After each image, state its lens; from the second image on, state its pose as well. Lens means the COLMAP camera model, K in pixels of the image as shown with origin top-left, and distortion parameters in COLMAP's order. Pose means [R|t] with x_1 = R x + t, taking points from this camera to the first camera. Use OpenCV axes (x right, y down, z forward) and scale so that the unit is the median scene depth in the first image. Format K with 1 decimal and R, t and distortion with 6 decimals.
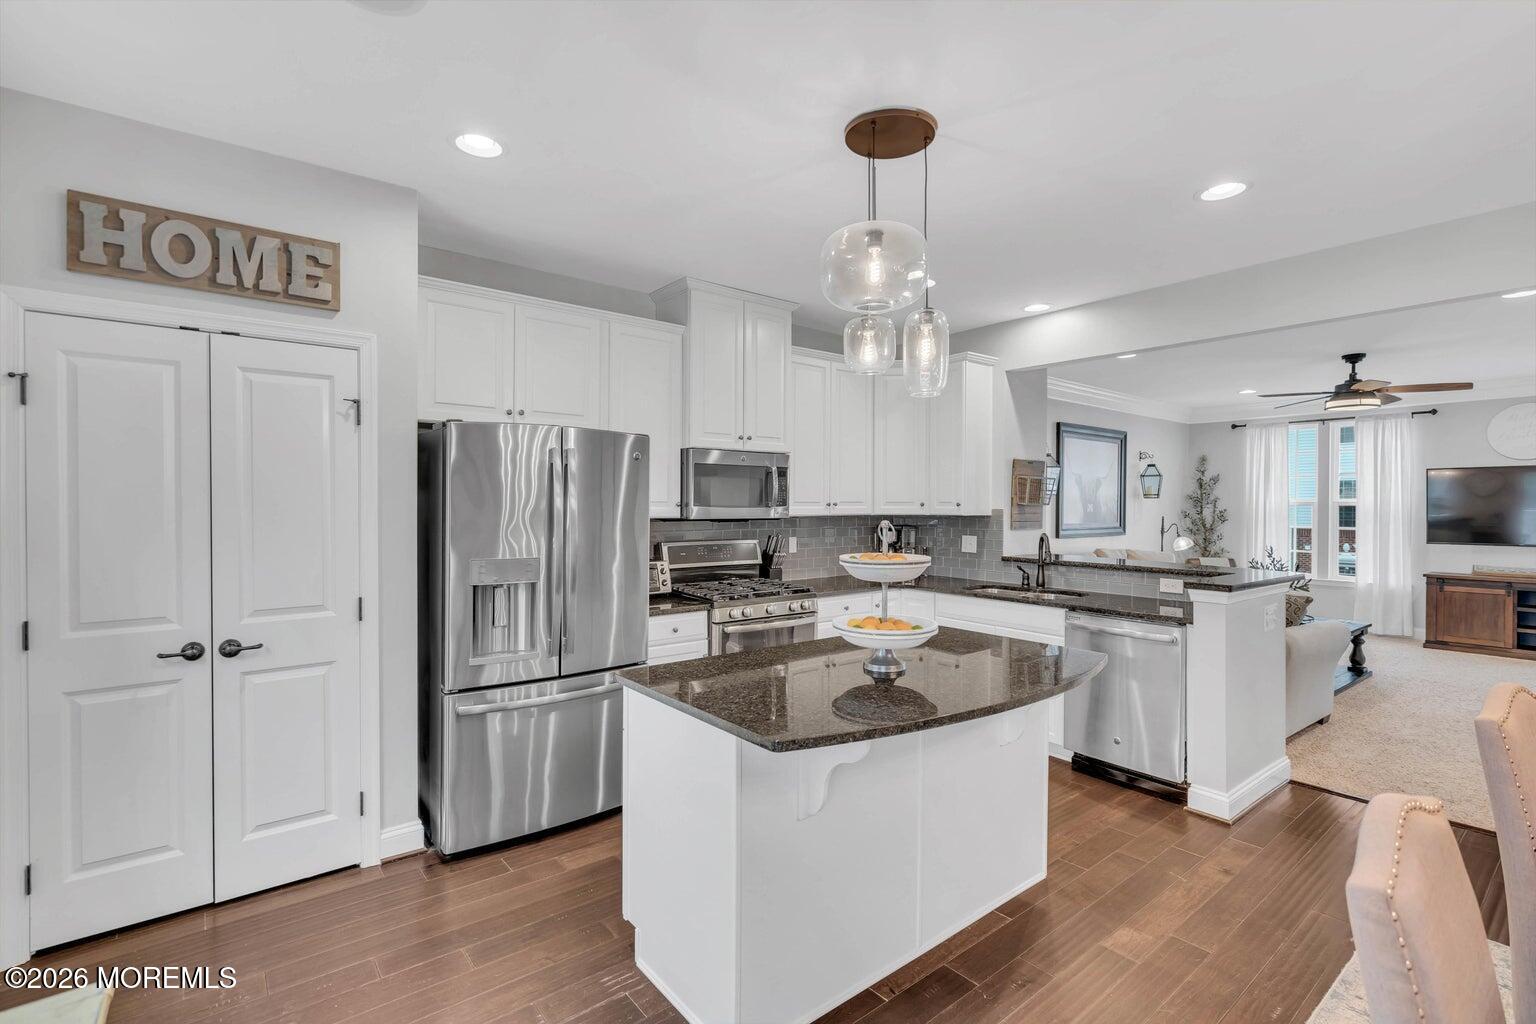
lens RADIAL K [[699.6, 0, 772.9], [0, 699.6, 510.9], [0, 0, 1]] dist [-0.002476, 0.001786]
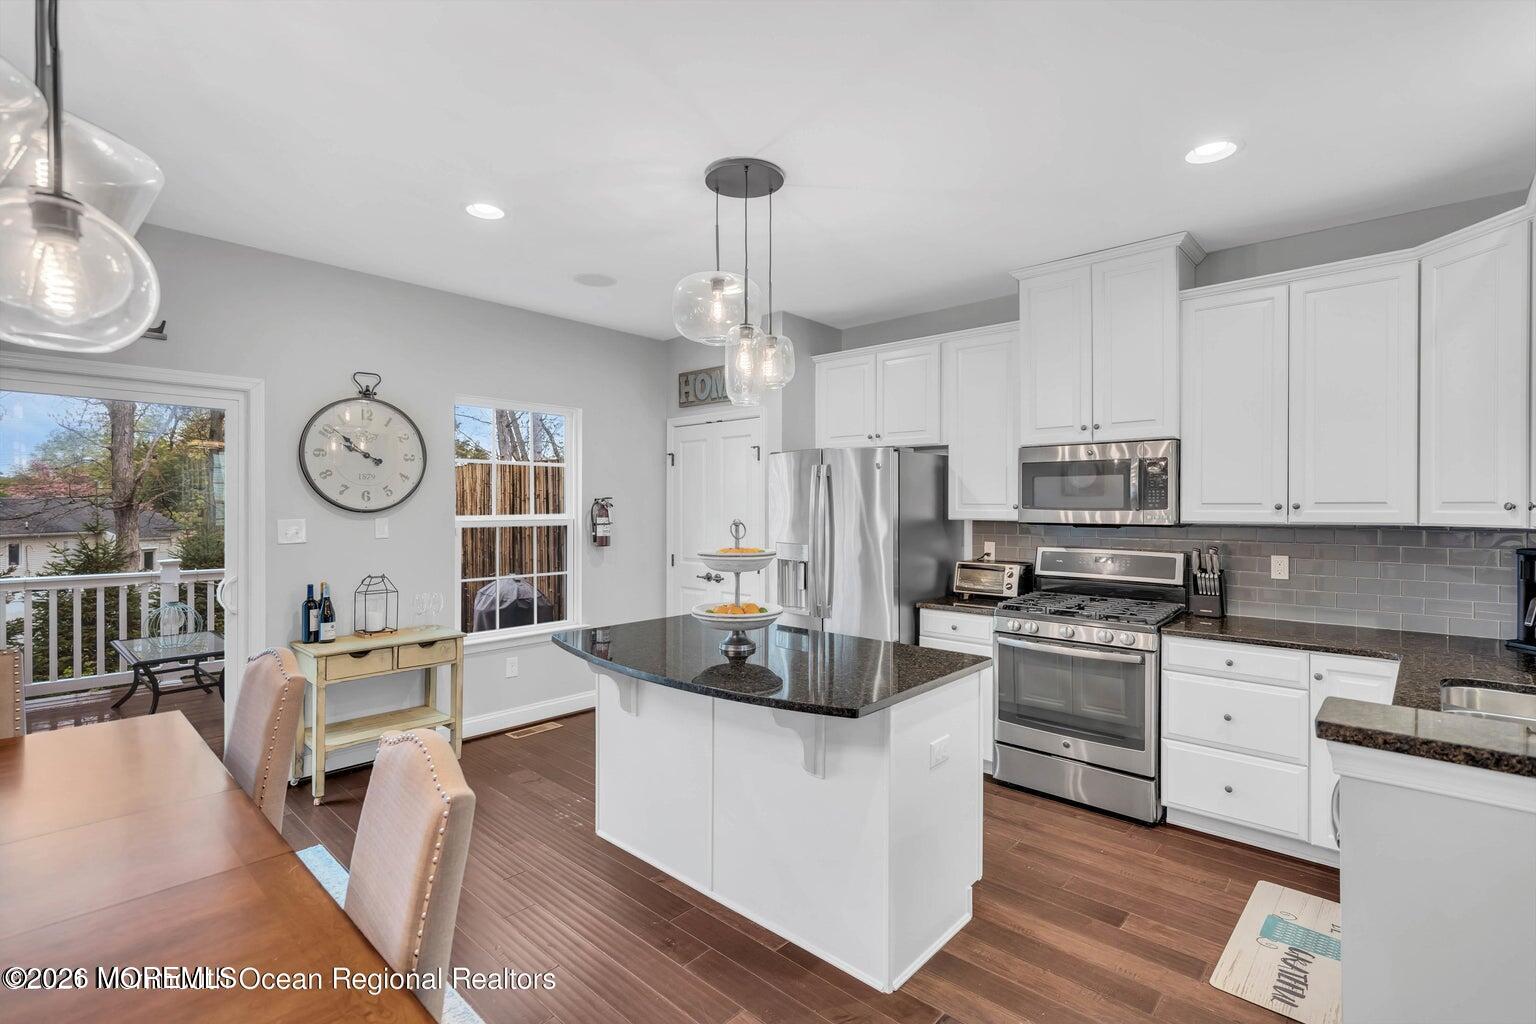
lens RADIAL K [[699.6, 0, 766.2], [0, 699.6, 511.0], [0, 0, 1]] dist [-0.002476, 0.001786]
pose [[0.154460, 0.007665, -0.987969, 0.449390], [-0.009542, 0.999935, 0.006266, -0.003402], [0.987953, 0.008459, 0.154524, 0.300153]]
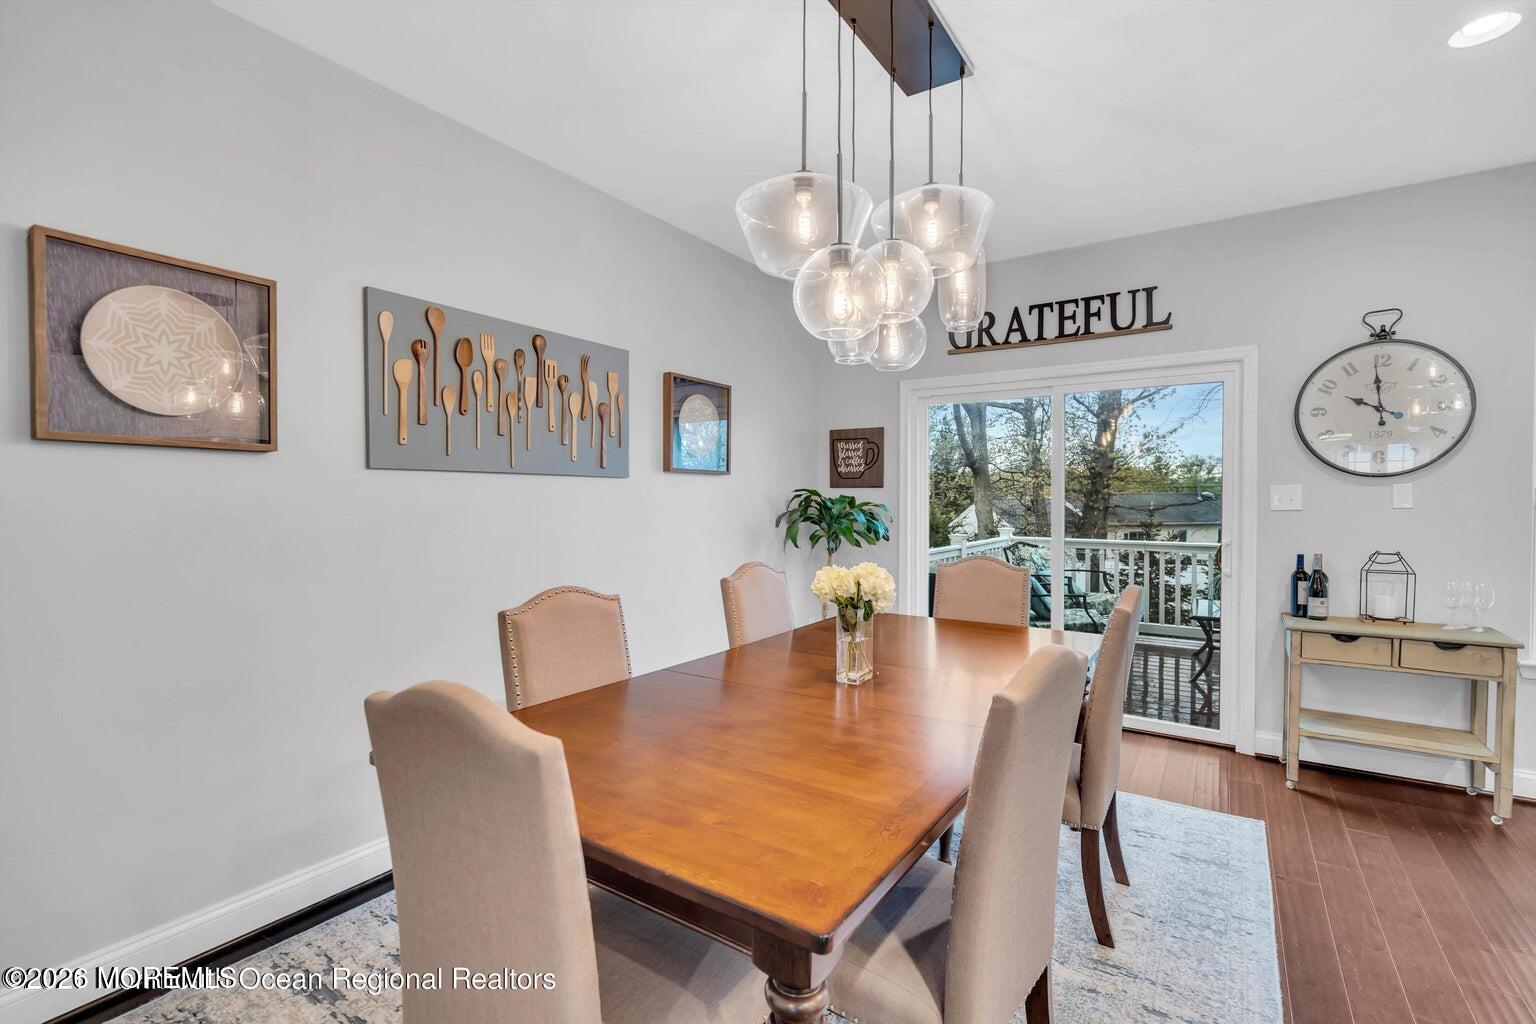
lens RADIAL K [[684.3, 0, 768.2], [0, 684.3, 512.4], [0, 0, 1]] dist [-0.002685, 0.000215]
pose [[-0.951897, 0.007838, -0.306318, 0.365109], [-0.000108, 0.999664, 0.025915, 0.020641], [0.306419, 0.024701, -0.951576, 0.400979]]
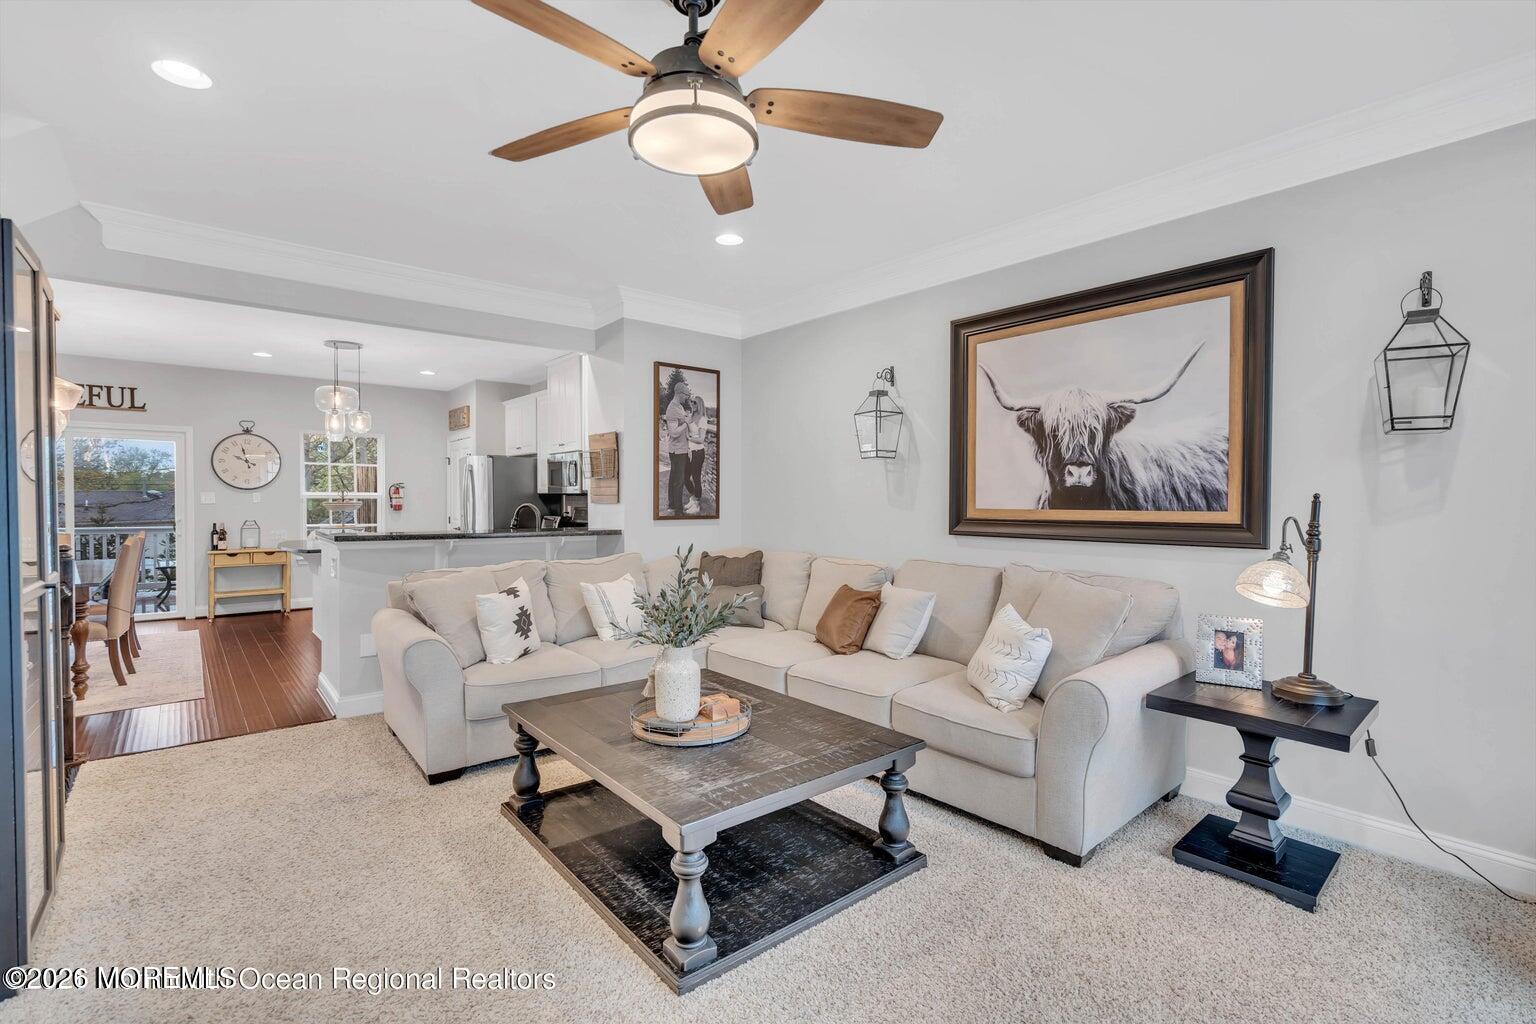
lens RADIAL K [[699.6, 0, 774.3], [0, 699.6, 509.0], [0, 0, 1]] dist [-0.002476, 0.001786]
pose [[0.040424, 0.014740, -0.999074, 1.143163], [-0.010628, 0.999841, 0.014321, 0.013675], [0.999126, 0.010040, 0.040575, 1.008659]]
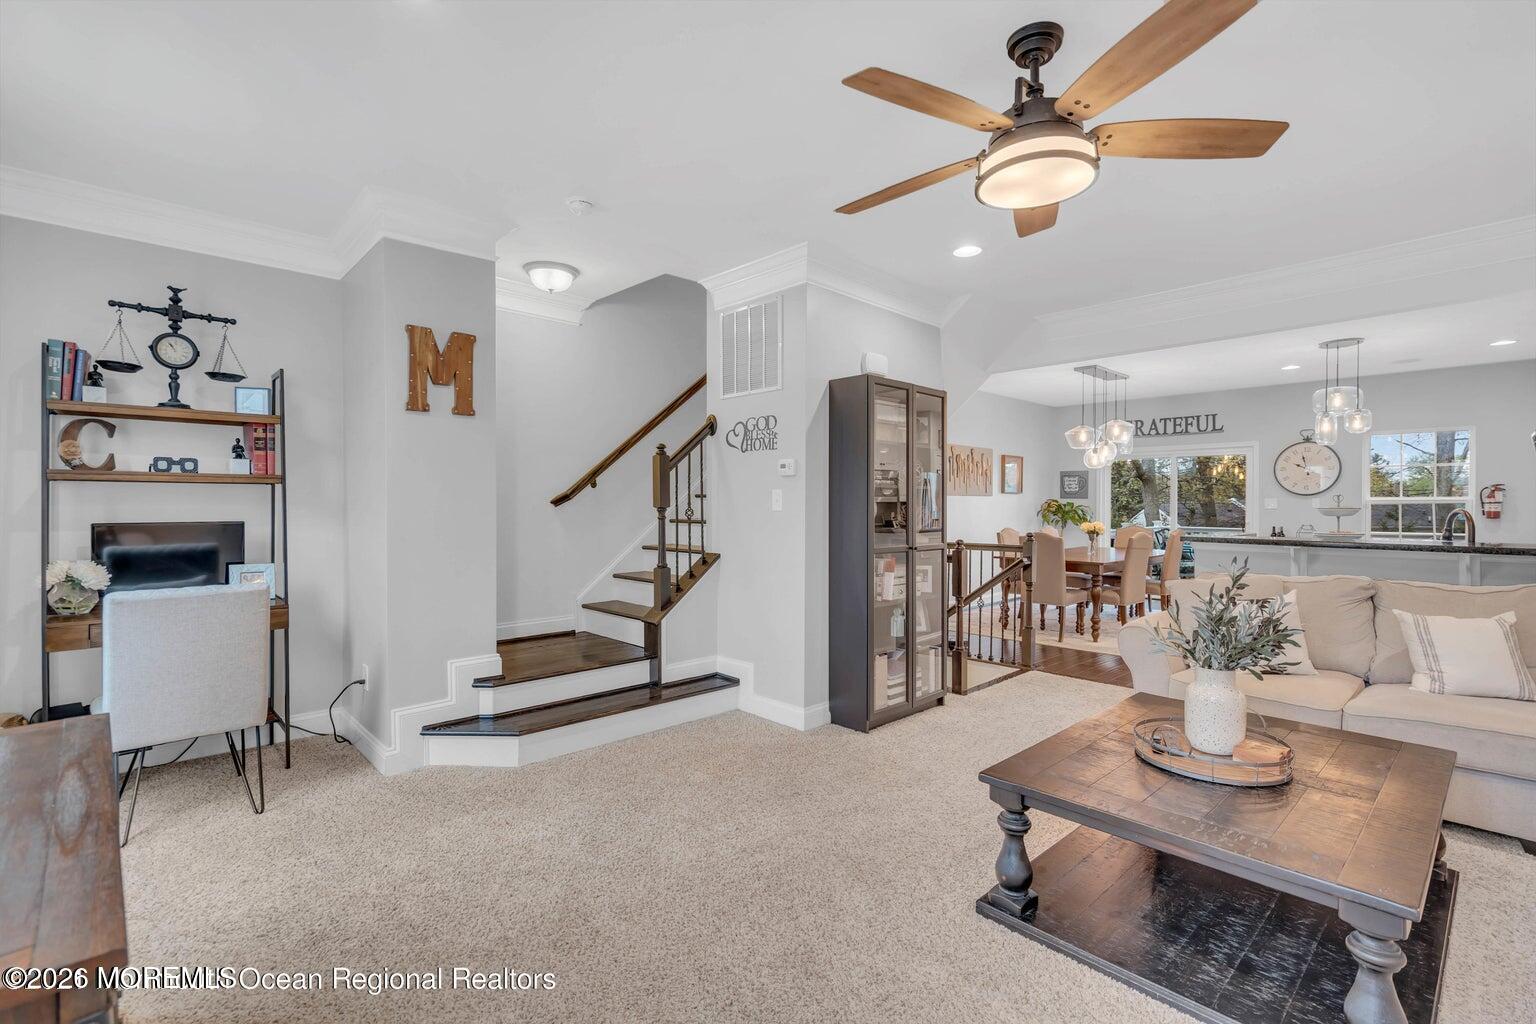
lens RADIAL K [[699.6, 0, 761.3], [0, 699.6, 510.0], [0, 0, 1]] dist [-0.002476, 0.001786]
pose [[-0.995519, 0.001568, -0.094551, 0.978049], [-0.000033, 0.999857, 0.016929, 0.011824], [0.094564, 0.016857, -0.995376, 1.356317]]
